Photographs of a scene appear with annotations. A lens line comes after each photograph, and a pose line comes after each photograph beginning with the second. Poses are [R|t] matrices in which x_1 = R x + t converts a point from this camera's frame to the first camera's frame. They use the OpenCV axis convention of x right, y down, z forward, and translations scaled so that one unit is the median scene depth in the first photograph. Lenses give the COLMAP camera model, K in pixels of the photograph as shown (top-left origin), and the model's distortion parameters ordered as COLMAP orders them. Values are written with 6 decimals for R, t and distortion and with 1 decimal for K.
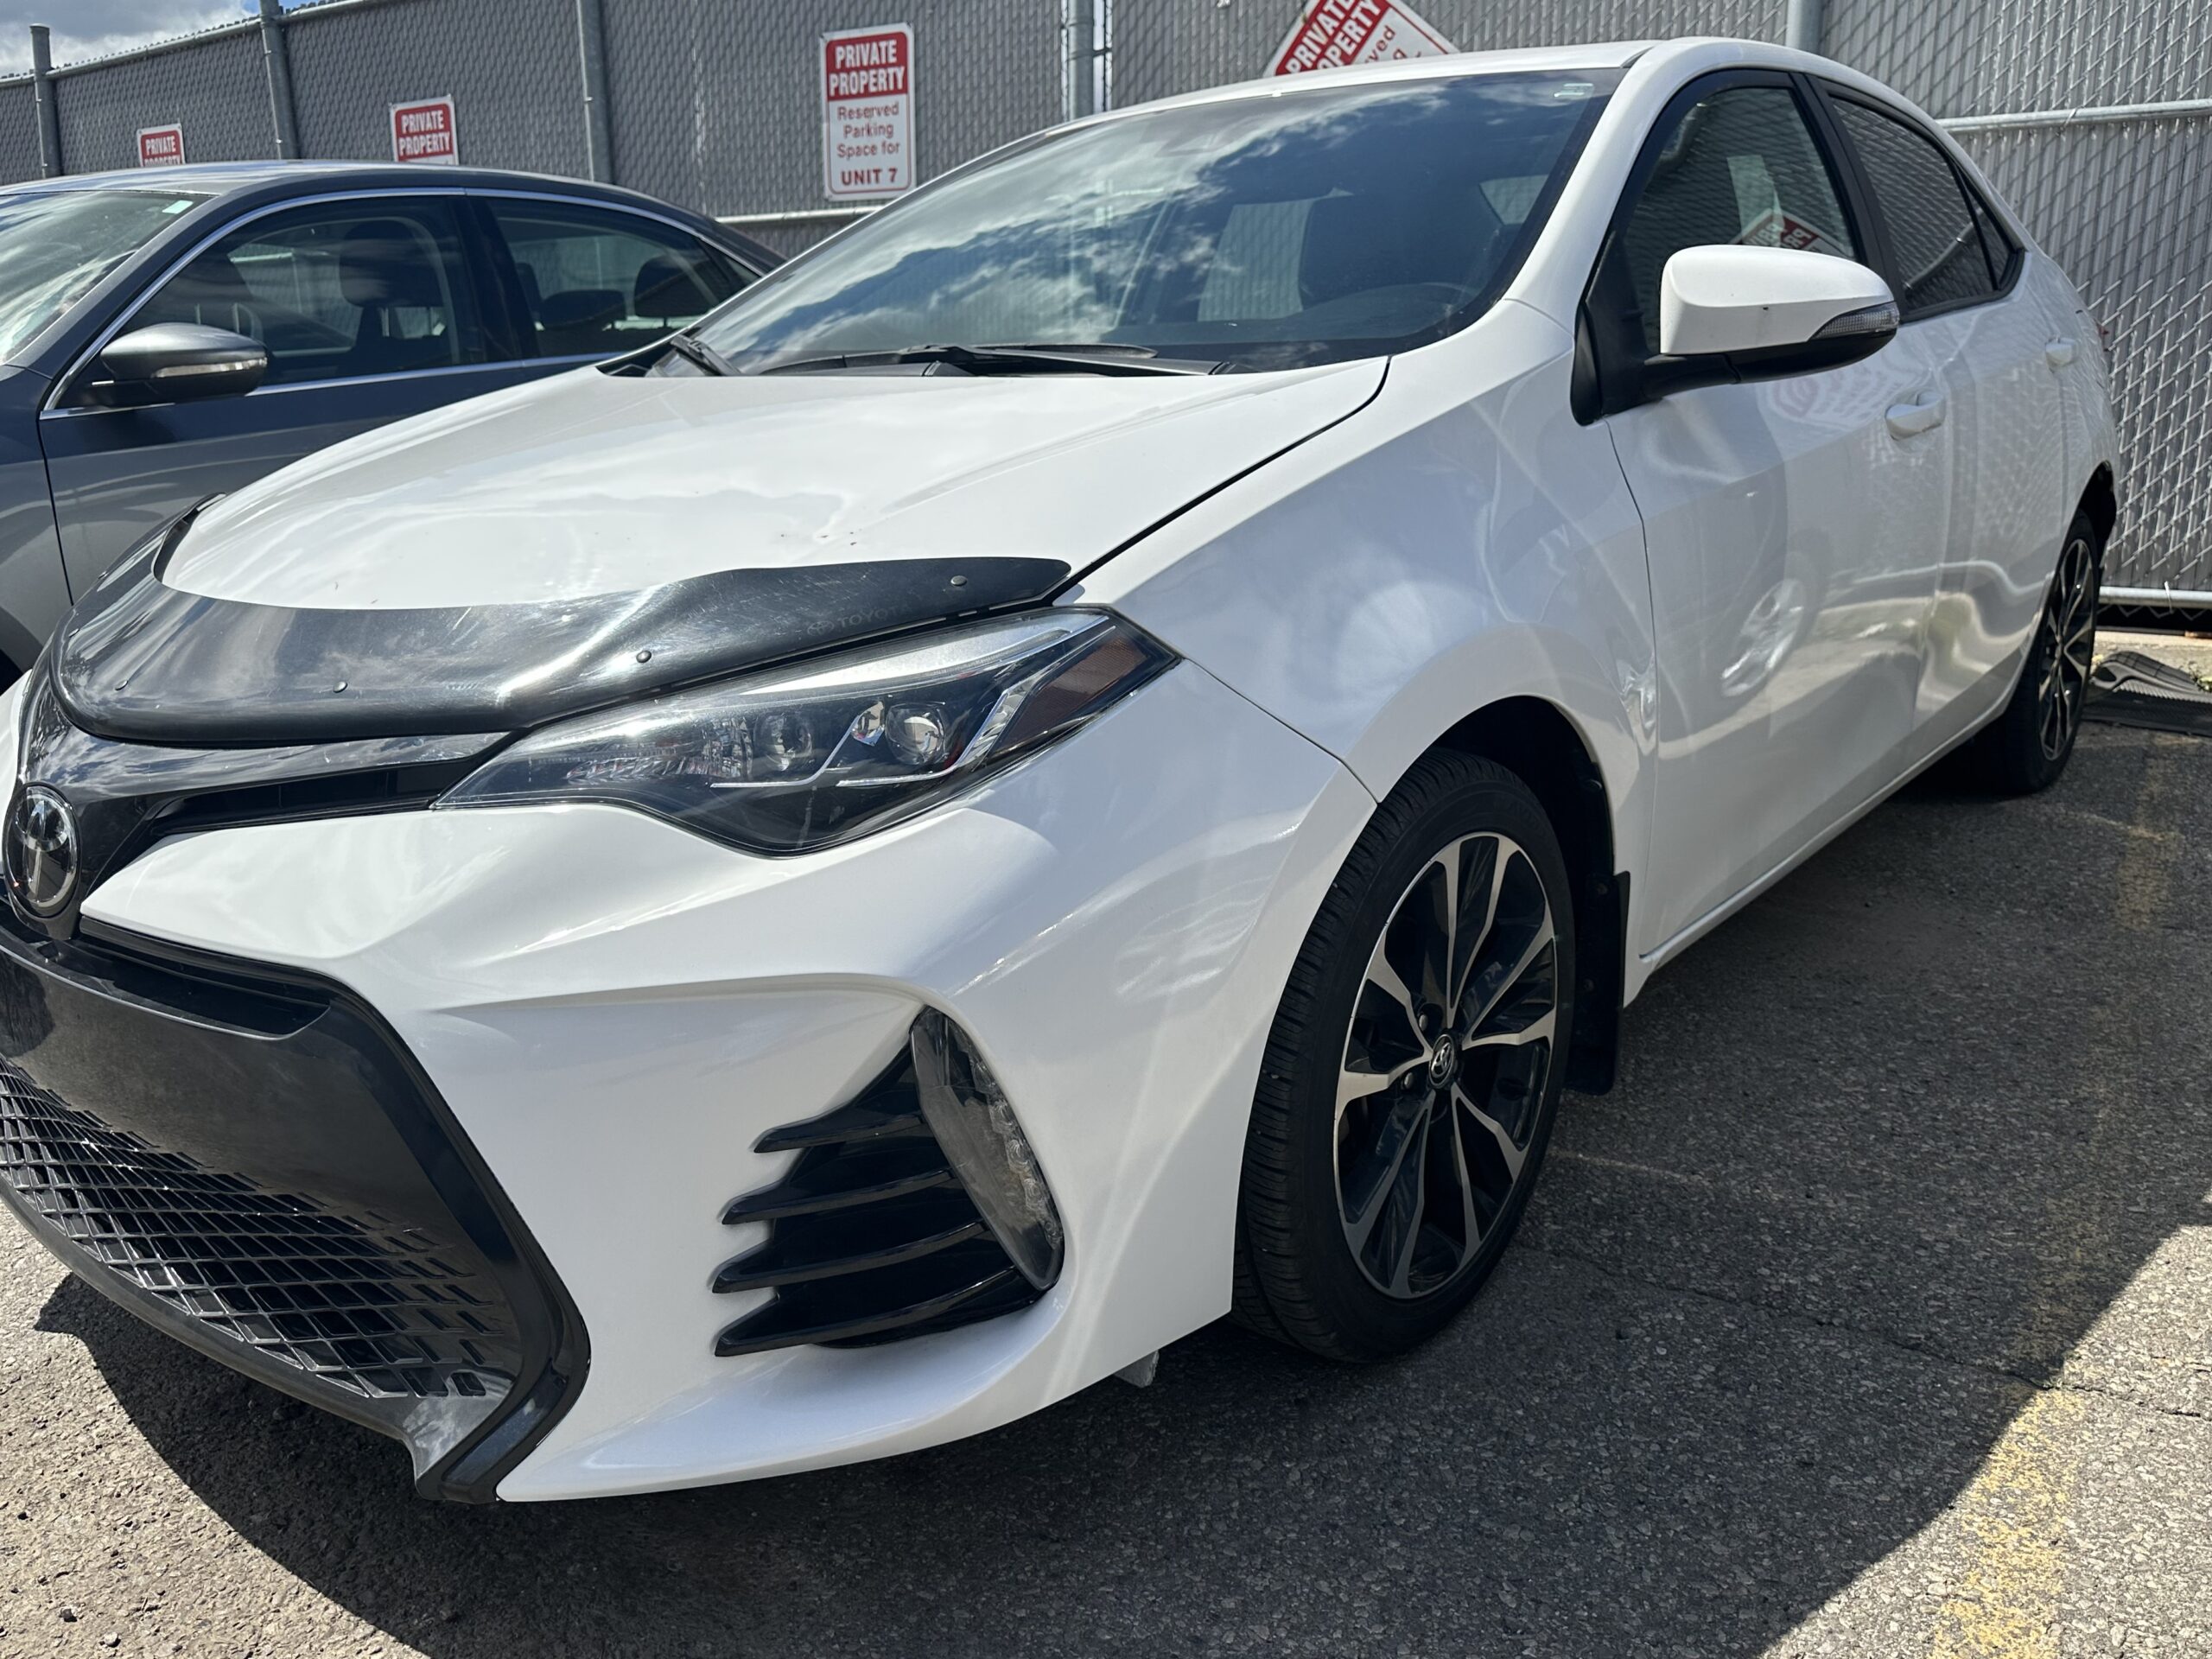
lens RADIAL K [[1739.1, 0, 1095.5], [0, 1739.1, 822.9], [0, 0, 1]] dist [0.067532, -0.081936]
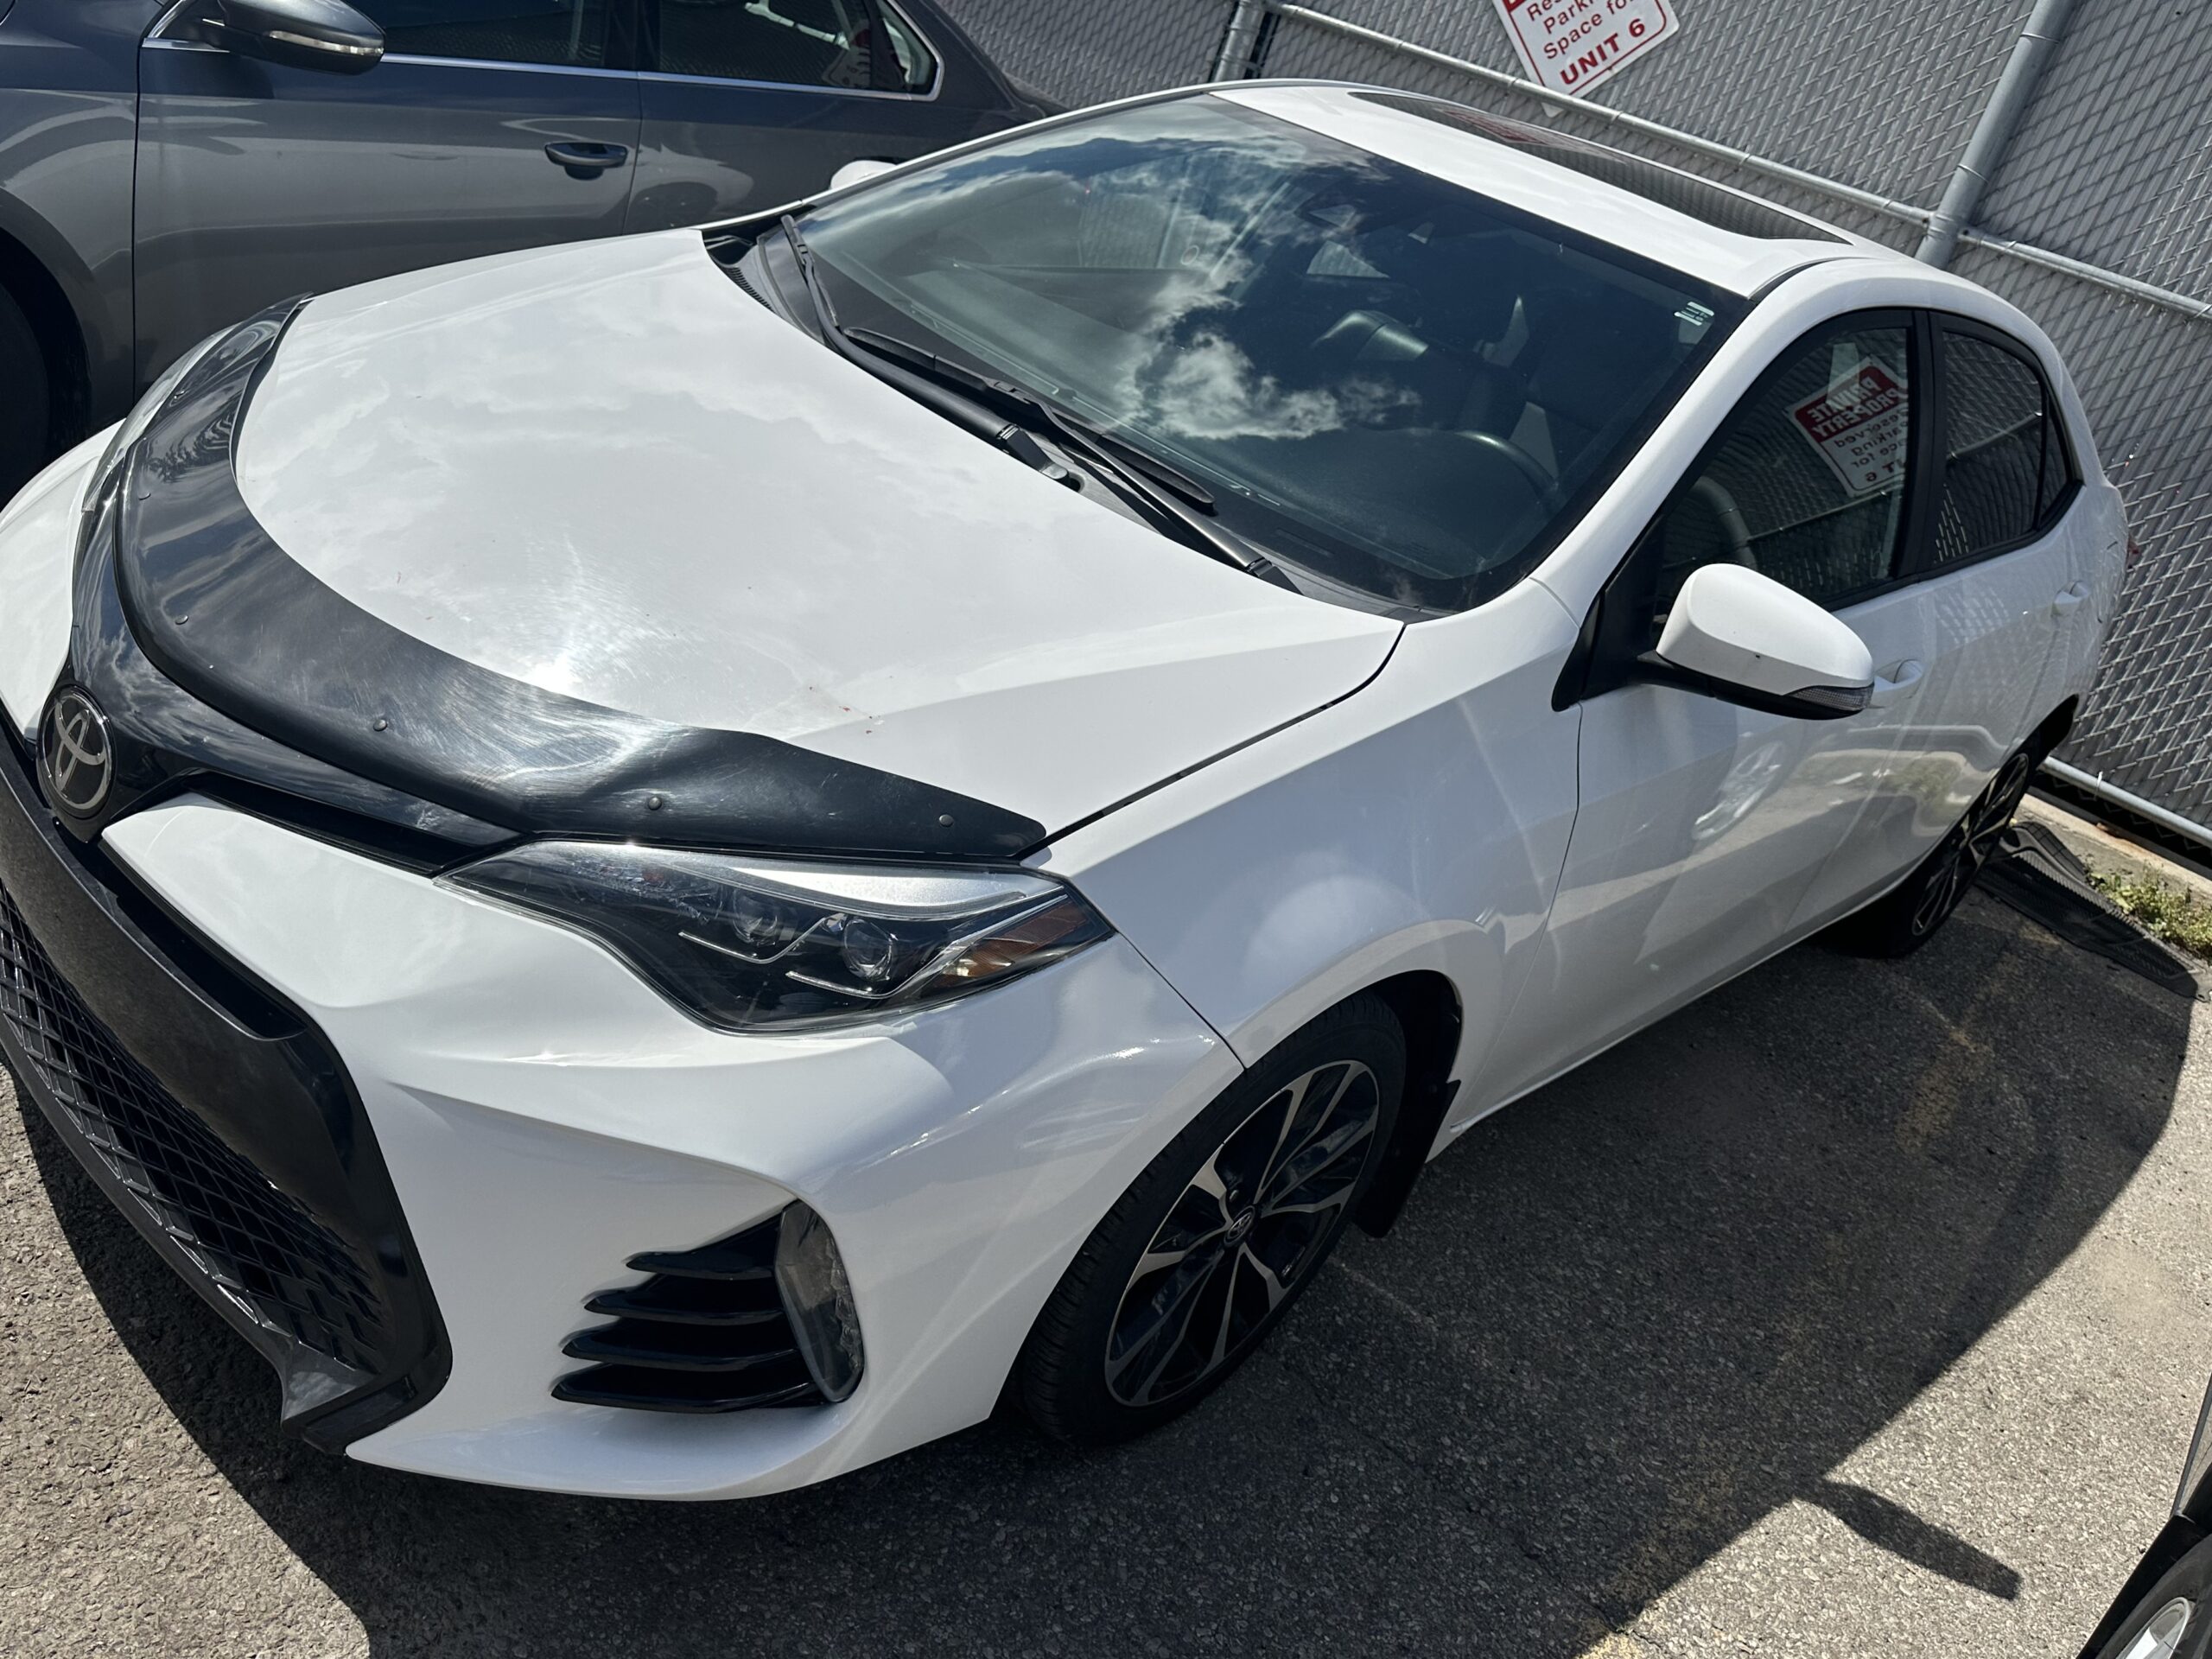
lens RADIAL K [[1739.1, 0, 1103.7], [0, 1739.1, 821.1], [0, 0, 1]] dist [0.067532, -0.081936]
pose [[0.949614, 0.306392, 0.066002, -0.045677], [-0.313269, 0.934421, 0.169468, -0.293774], [-0.009750, -0.181605, 0.983323, -0.082773]]
